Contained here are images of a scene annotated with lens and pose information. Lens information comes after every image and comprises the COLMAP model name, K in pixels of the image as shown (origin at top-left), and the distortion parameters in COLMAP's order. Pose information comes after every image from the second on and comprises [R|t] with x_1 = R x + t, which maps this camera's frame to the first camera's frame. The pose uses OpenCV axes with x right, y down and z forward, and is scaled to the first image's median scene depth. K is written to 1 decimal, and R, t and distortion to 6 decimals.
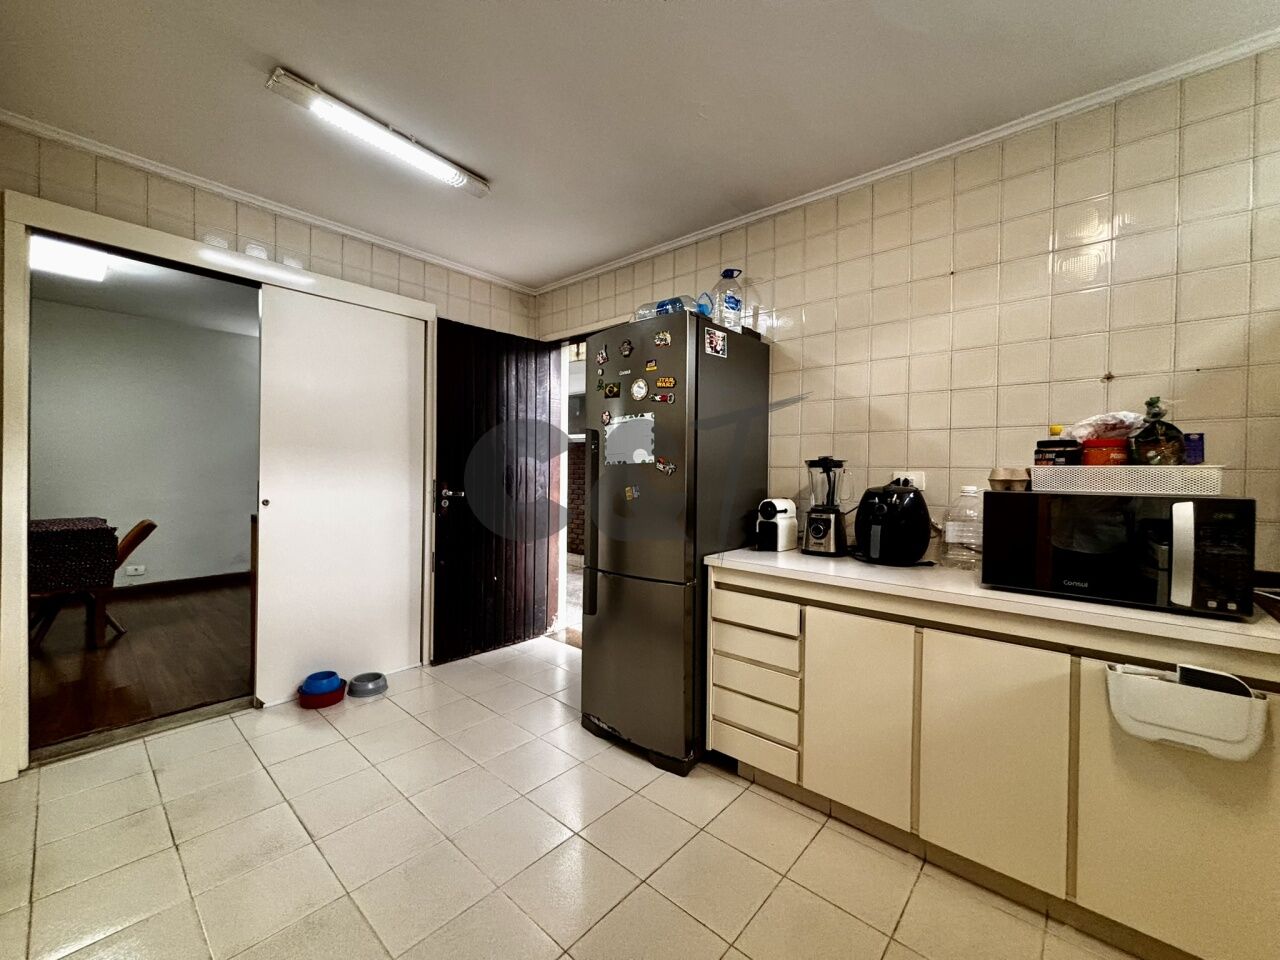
lens RADIAL K [[529.4, 0, 640.0], [0, 529.4, 480.0], [0, 0, 1]] dist [-0.001203, -0.000063]
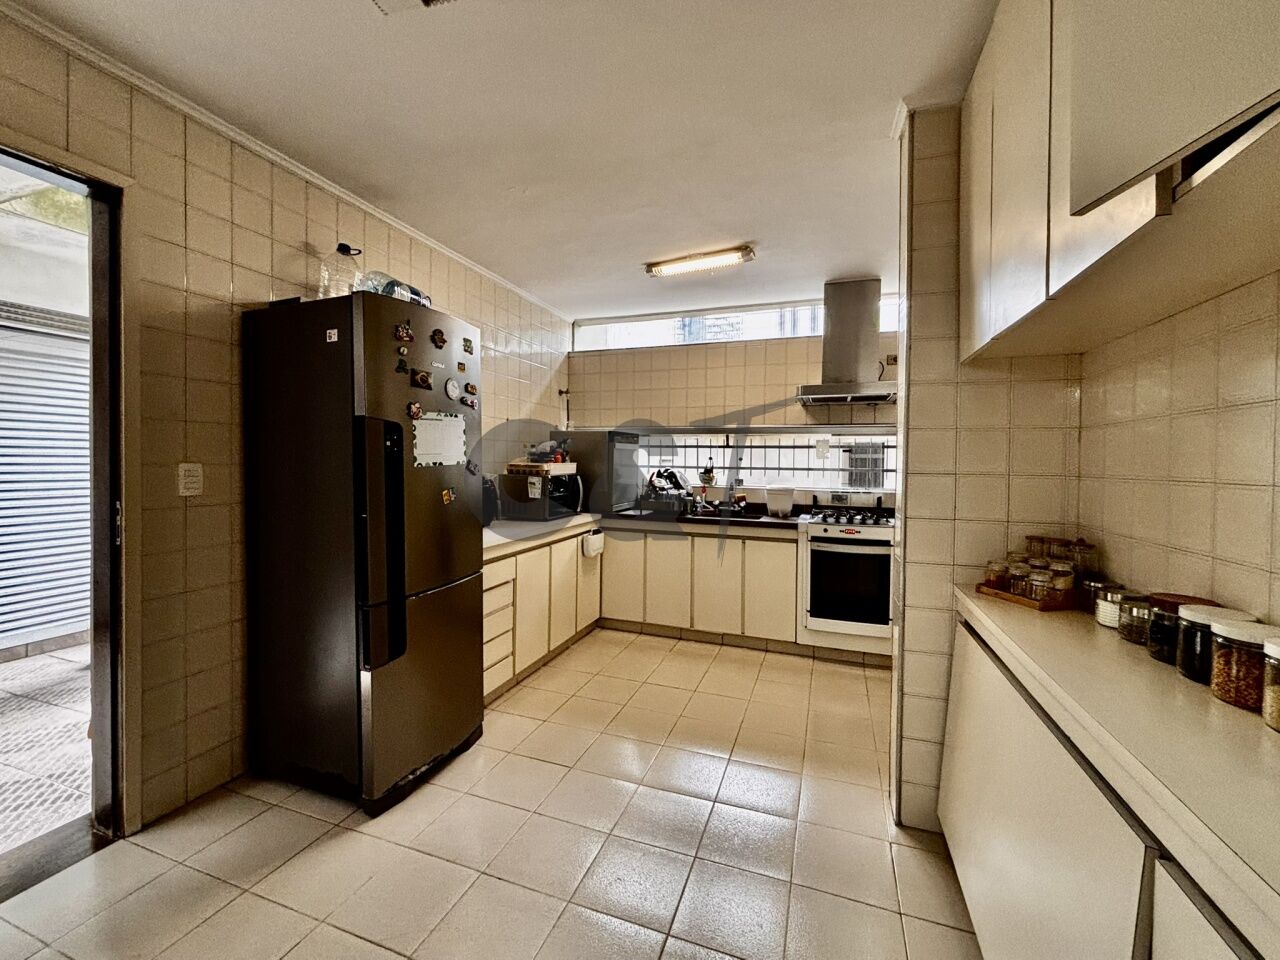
lens RADIAL K [[529.4, 0, 640.0], [0, 529.4, 480.0], [0, 0, 1]] dist [-0.001203, -0.000063]
pose [[-0.376941, -0.053027, 0.924718, -1.009251], [0.002151, 0.998307, 0.058123, -0.057426], [-0.926235, 0.023899, -0.376188, 1.022114]]
